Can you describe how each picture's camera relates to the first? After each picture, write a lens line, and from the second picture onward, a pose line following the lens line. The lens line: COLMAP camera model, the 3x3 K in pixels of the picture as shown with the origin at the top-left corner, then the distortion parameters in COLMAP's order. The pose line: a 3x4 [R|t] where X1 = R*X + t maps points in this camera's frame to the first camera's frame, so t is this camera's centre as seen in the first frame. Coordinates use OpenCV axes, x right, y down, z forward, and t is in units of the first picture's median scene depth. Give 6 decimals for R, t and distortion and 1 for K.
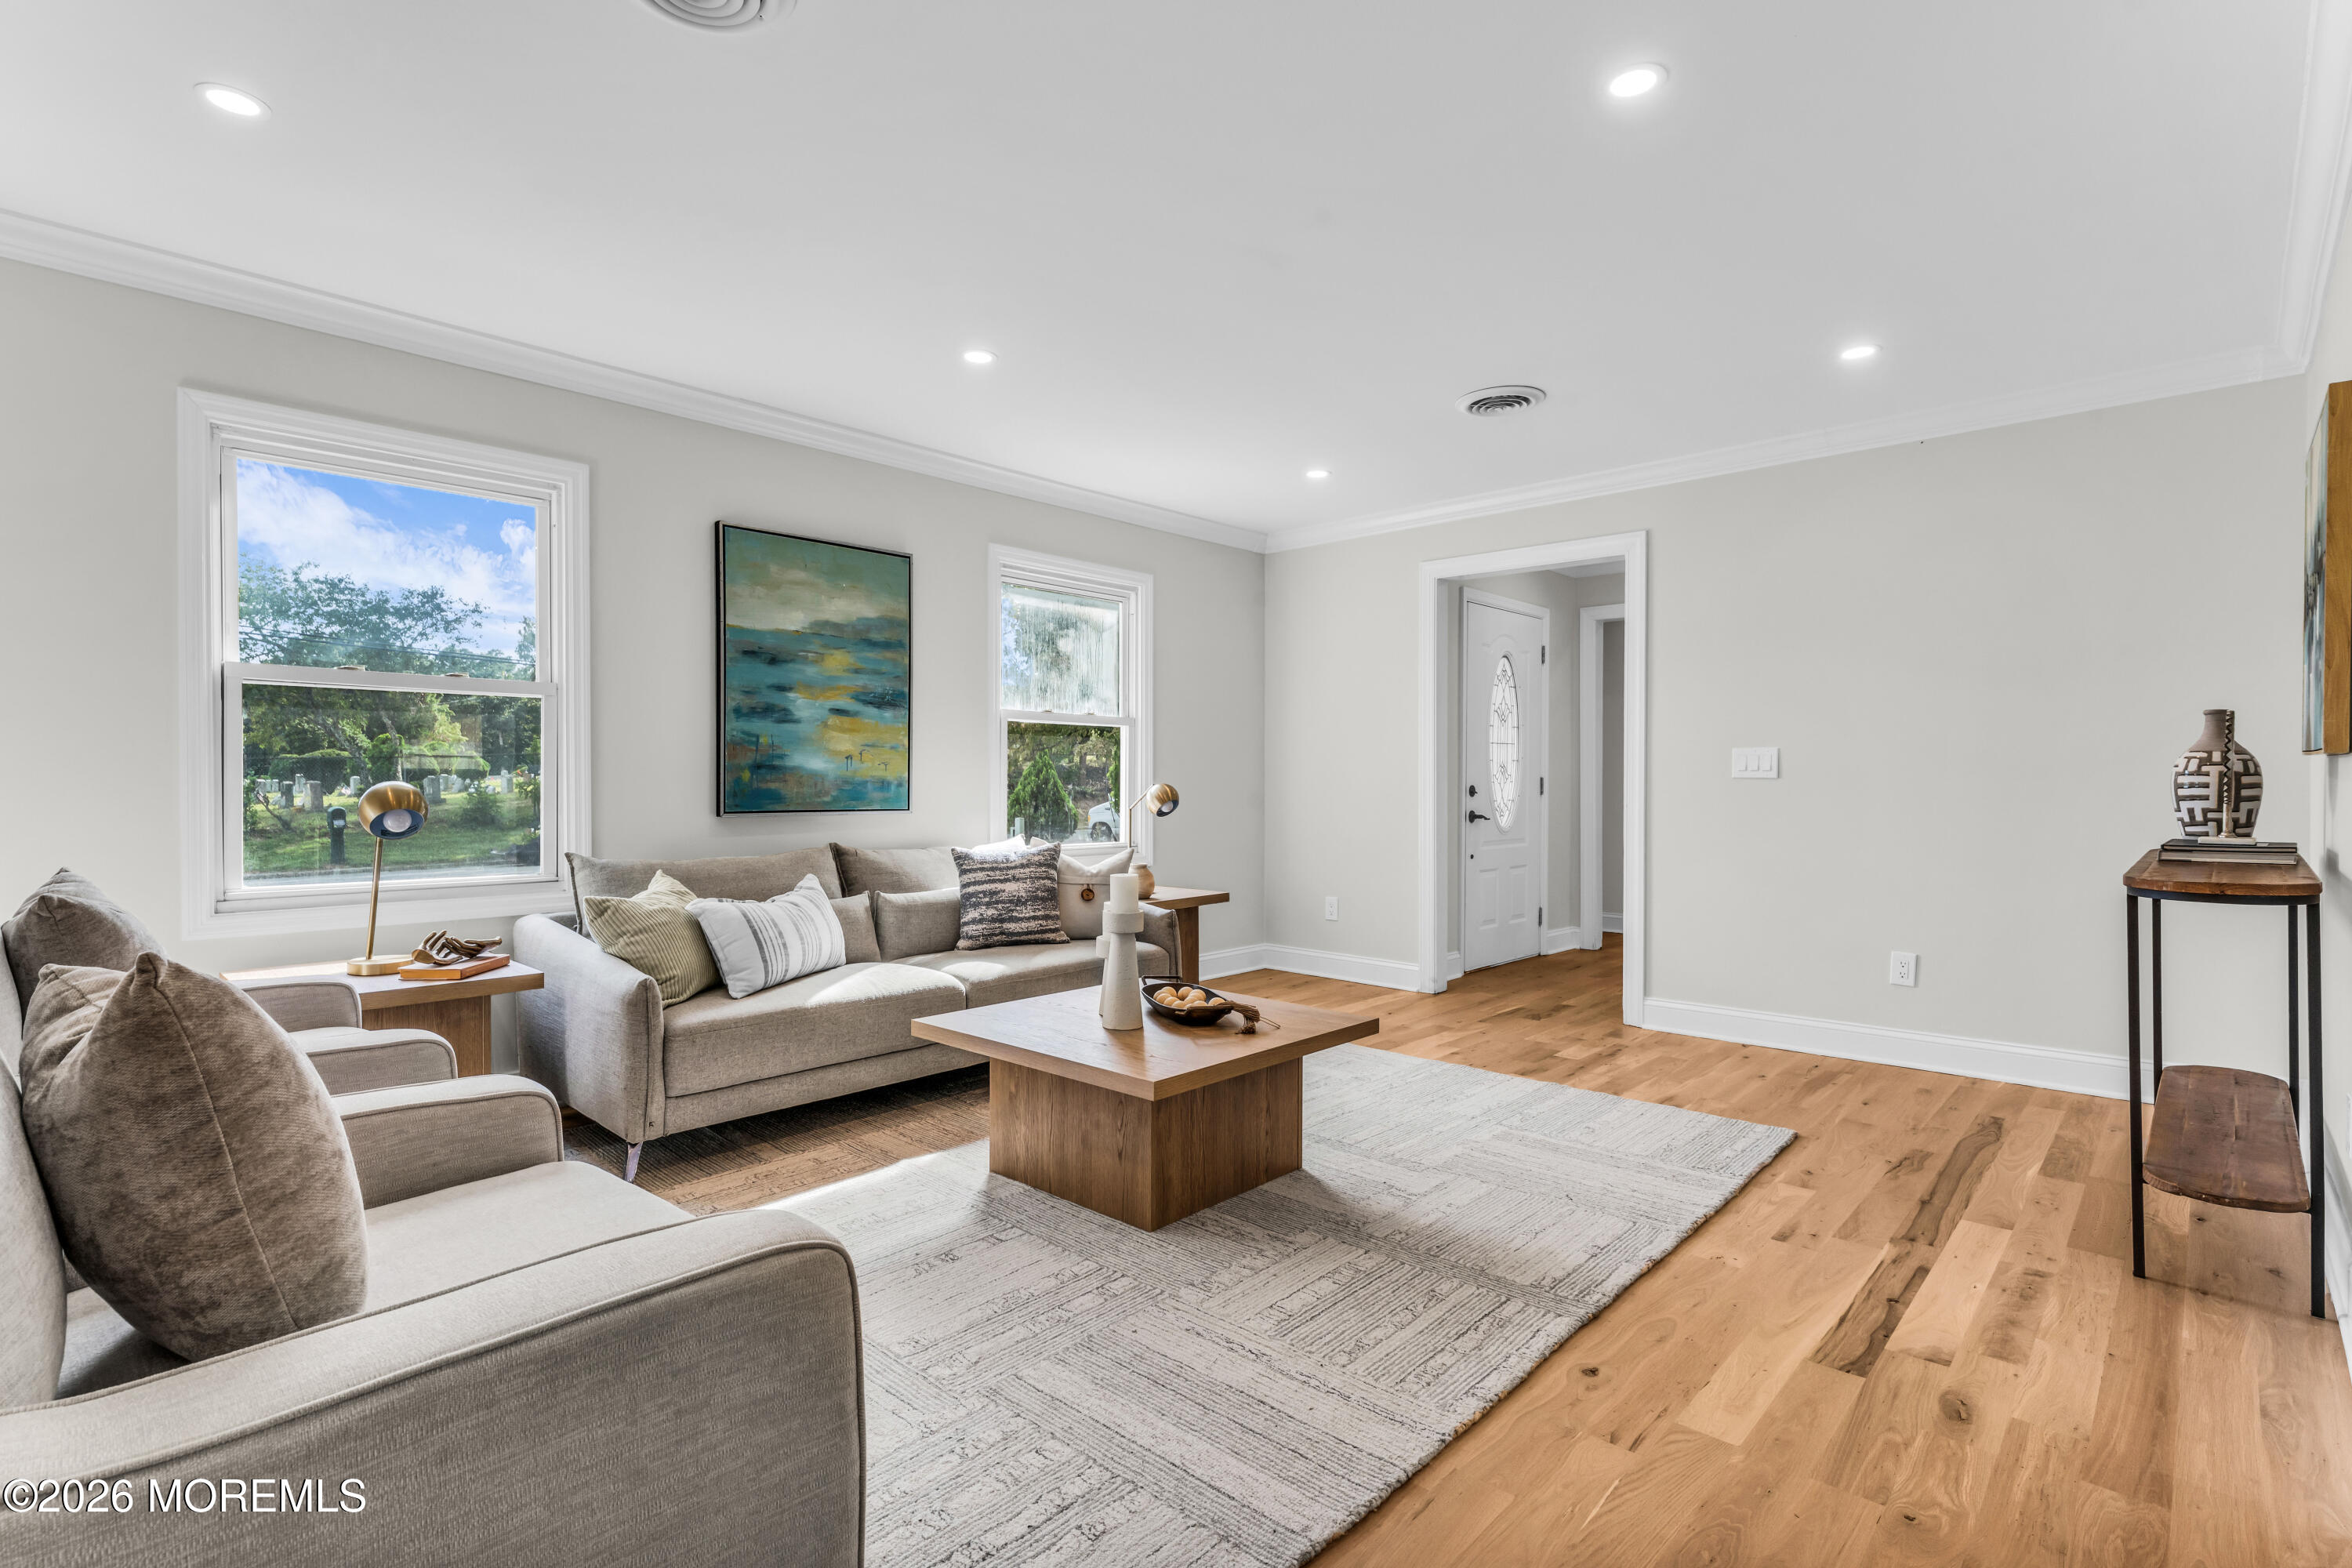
lens RADIAL K [[1108.8, 0, 1179.5], [0, 1108.8, 784.4], [0, 0, 1]] dist [-0.001211, -0.001511]
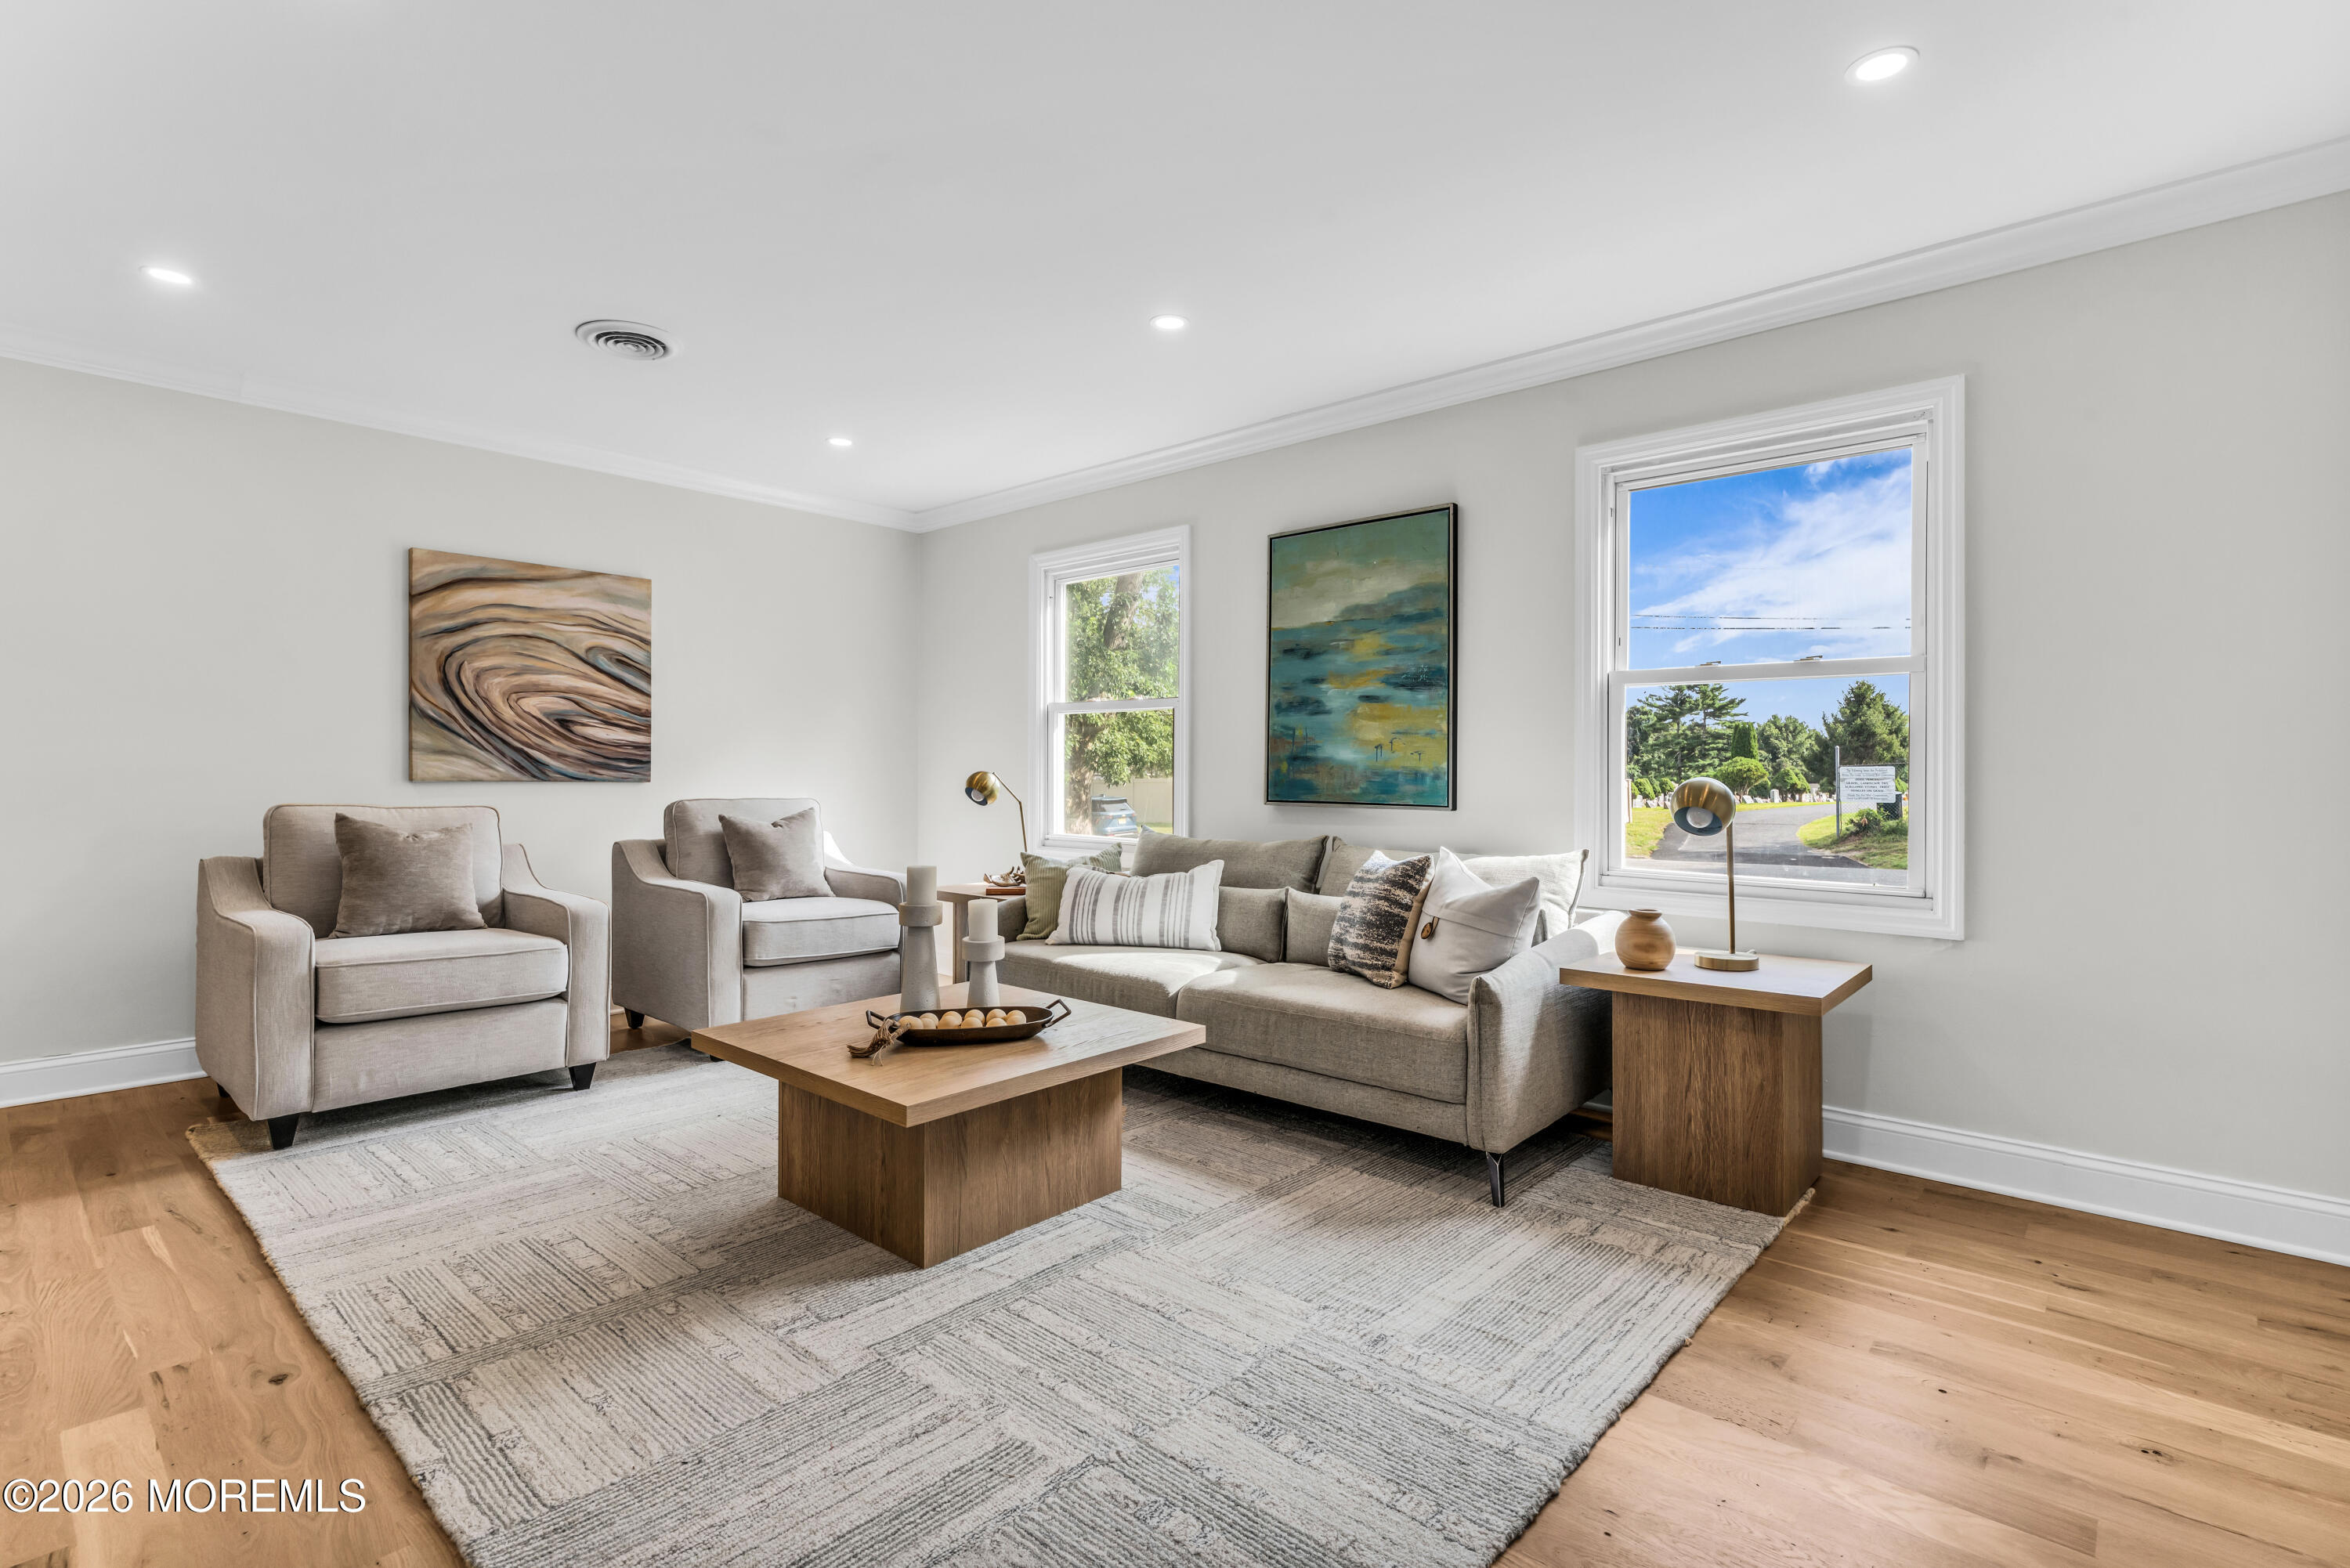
lens RADIAL K [[1107.7, 0, 1173.3], [0, 1107.7, 768.2], [0, 0, 1]] dist [-0.001211, -0.001511]
pose [[0.016710, -0.003131, -0.999855, 0.825654], [-0.006305, 0.999975, -0.003236, -0.003200], [0.999841, 0.006358, 0.016690, 1.076304]]
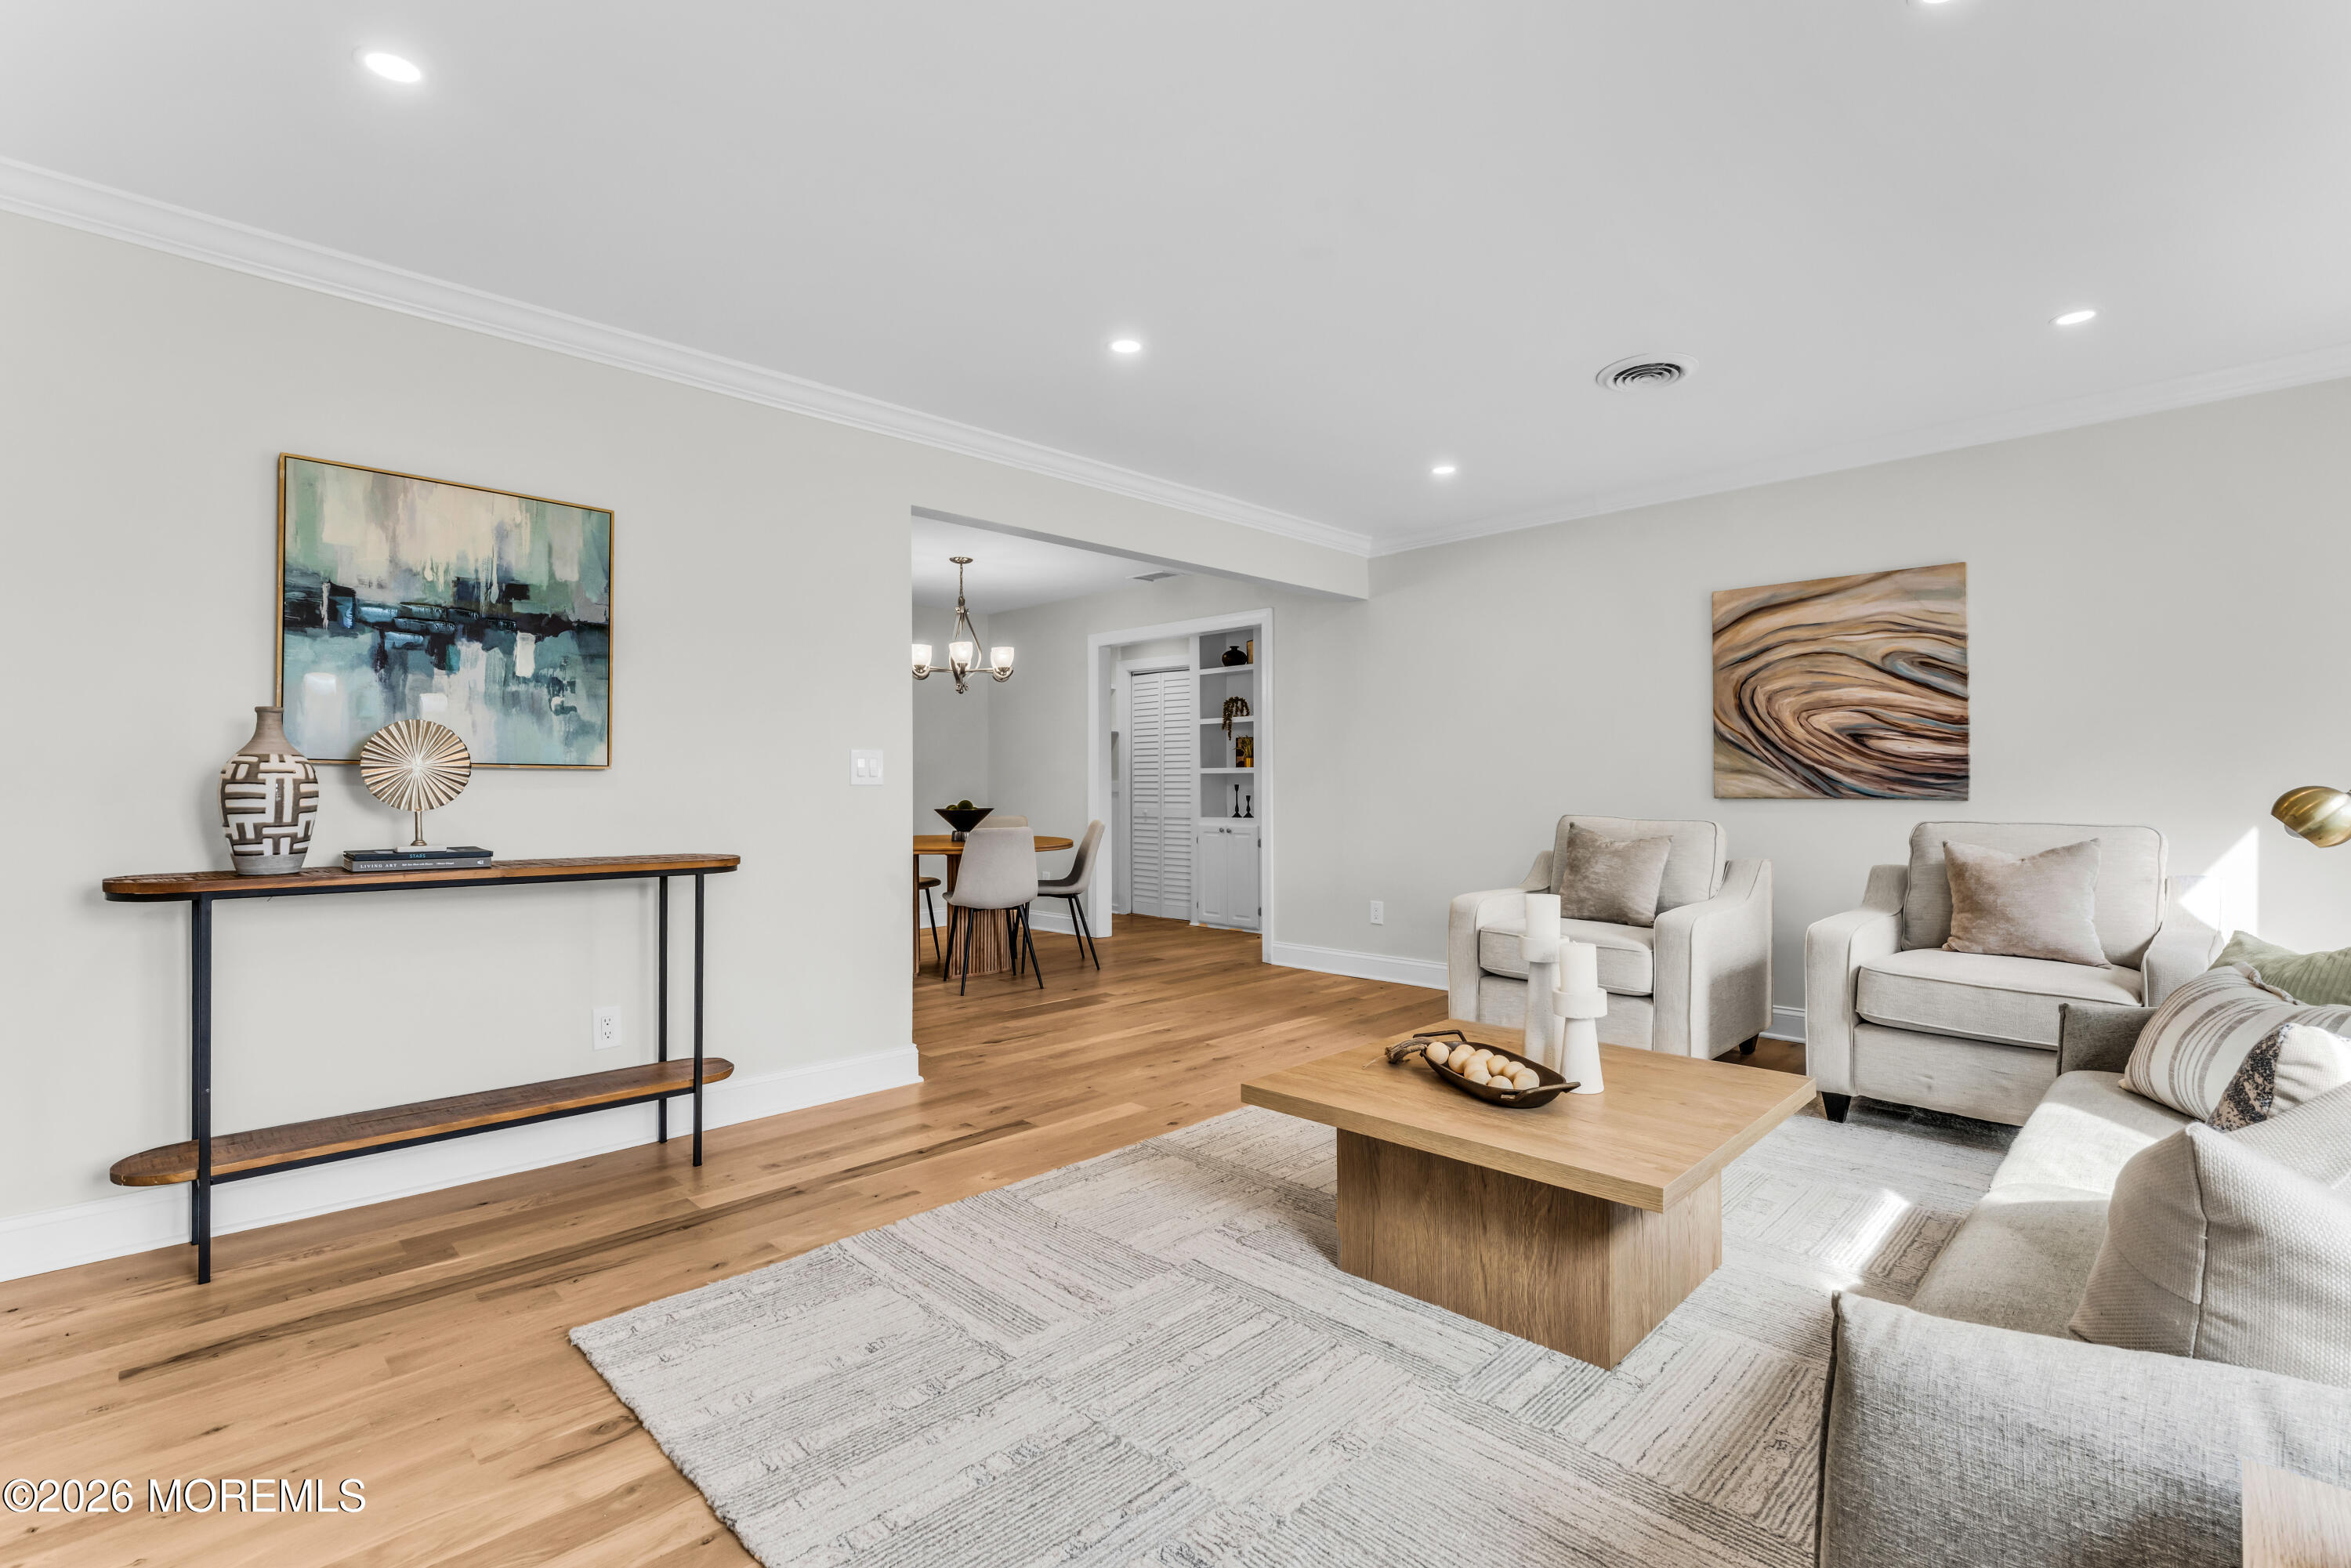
lens RADIAL K [[1077.3, 0, 1172.5], [0, 1077.3, 786.0], [0, 0, 1]] dist [-0.011900, -0.000052]
pose [[-0.999165, 0.002455, 0.040788, 0.183435], [0.002494, 0.999996, 0.000896, -0.004881], [-0.040785, 0.000997, -0.999167, 1.655344]]
